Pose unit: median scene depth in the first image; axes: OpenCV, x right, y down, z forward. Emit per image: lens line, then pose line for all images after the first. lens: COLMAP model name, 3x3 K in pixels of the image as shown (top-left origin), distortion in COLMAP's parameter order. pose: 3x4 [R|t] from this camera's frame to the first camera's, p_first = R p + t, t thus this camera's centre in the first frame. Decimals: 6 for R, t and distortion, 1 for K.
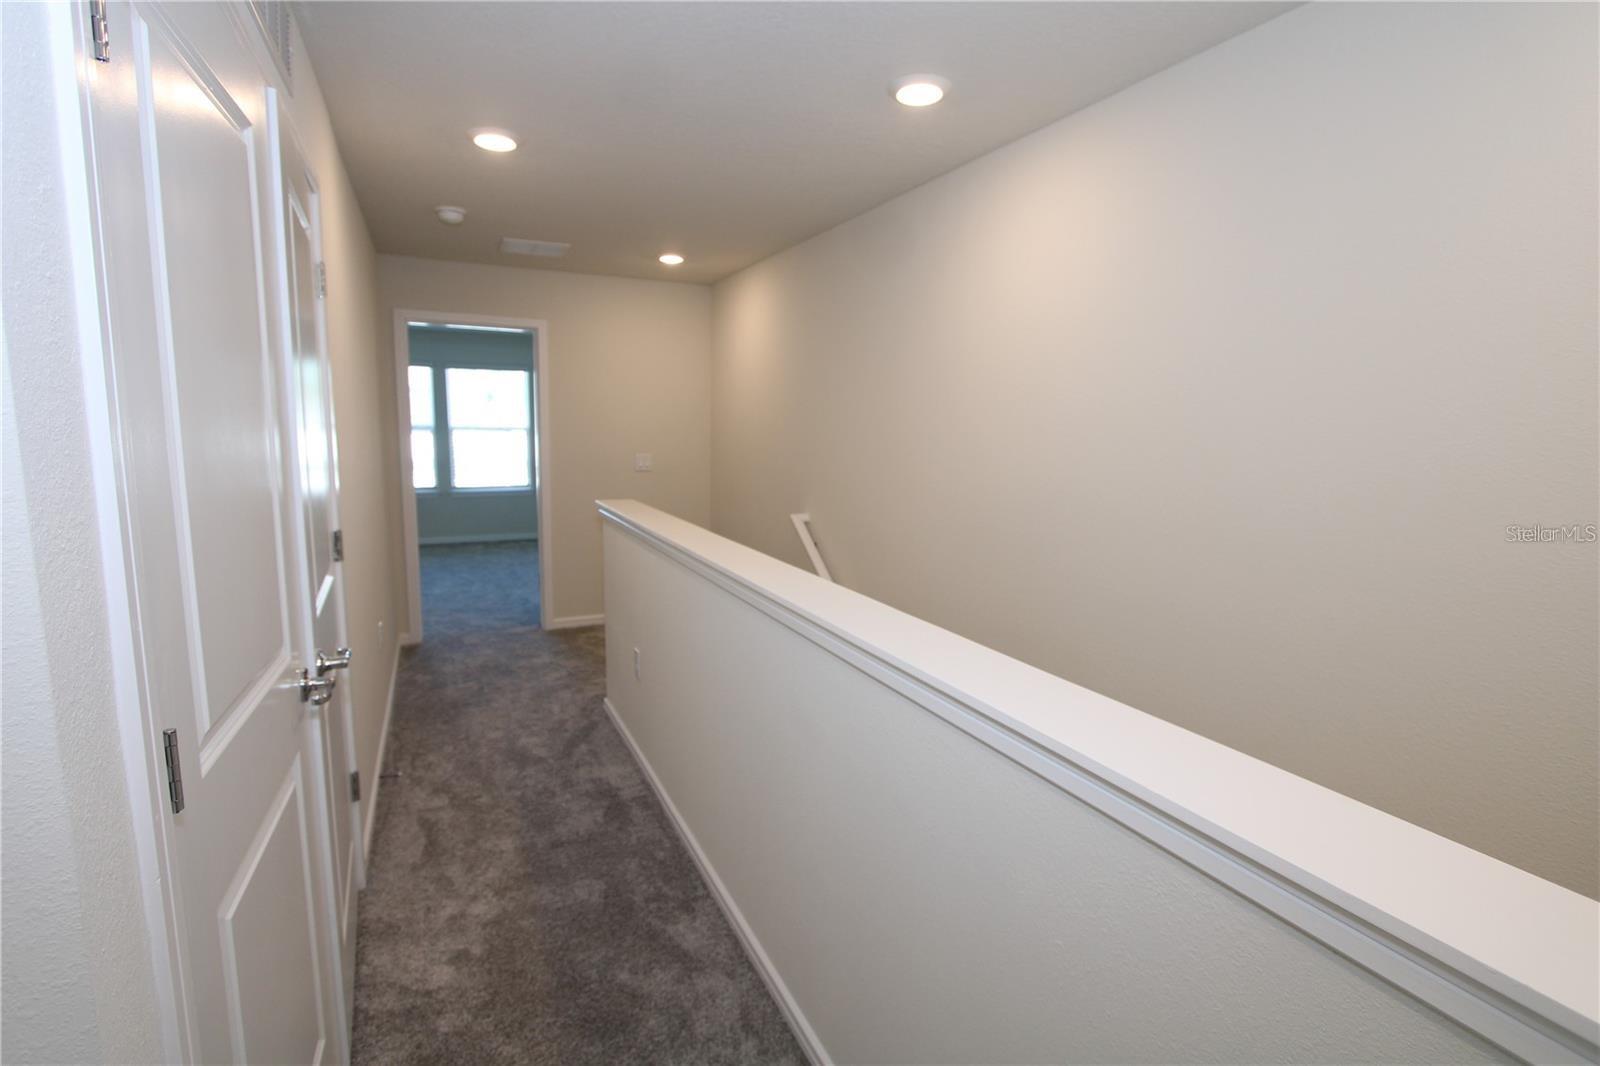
lens RADIAL K [[737.4, 0, 808.3], [0, 737.4, 528.9], [0, 0, 1]] dist [-0.017070, 0.001753]
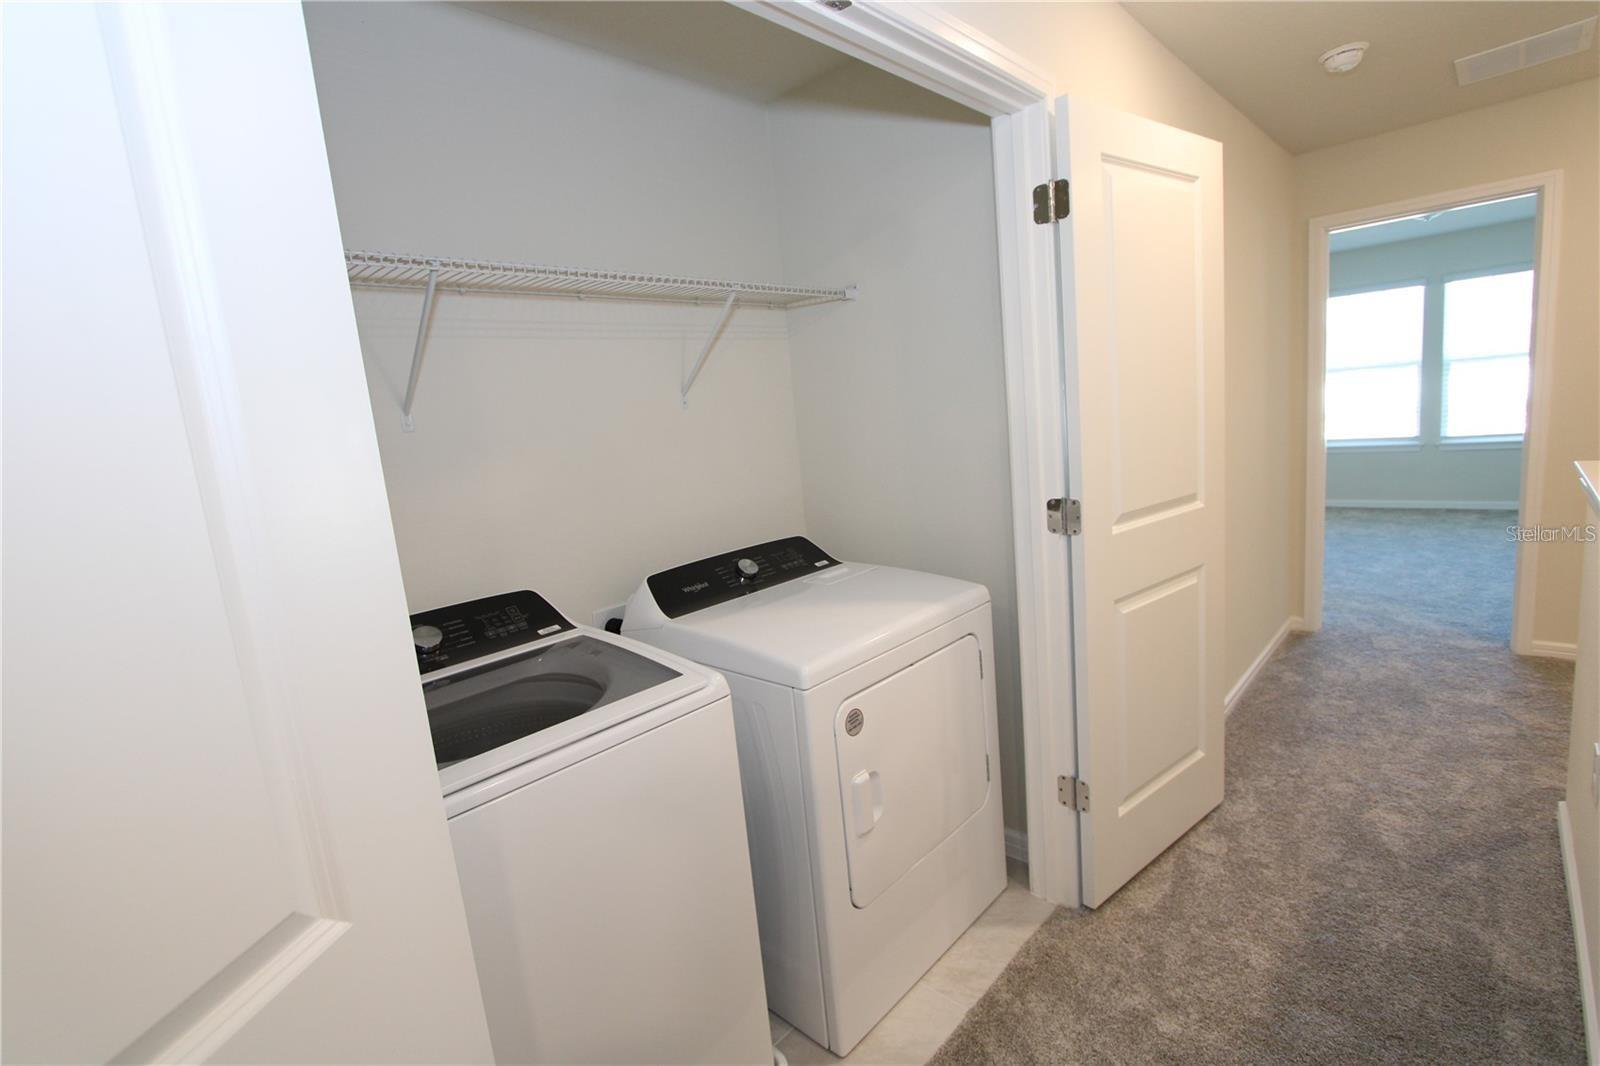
lens RADIAL K [[737.4, 0, 808.3], [0, 737.4, 528.9], [0, 0, 1]] dist [-0.017070, 0.001753]
pose [[0.339973, 0.091860, -0.935938, 0.036656], [-0.029374, 0.995770, 0.087062, -0.015925], [0.939976, -0.002106, 0.341233, 0.241781]]
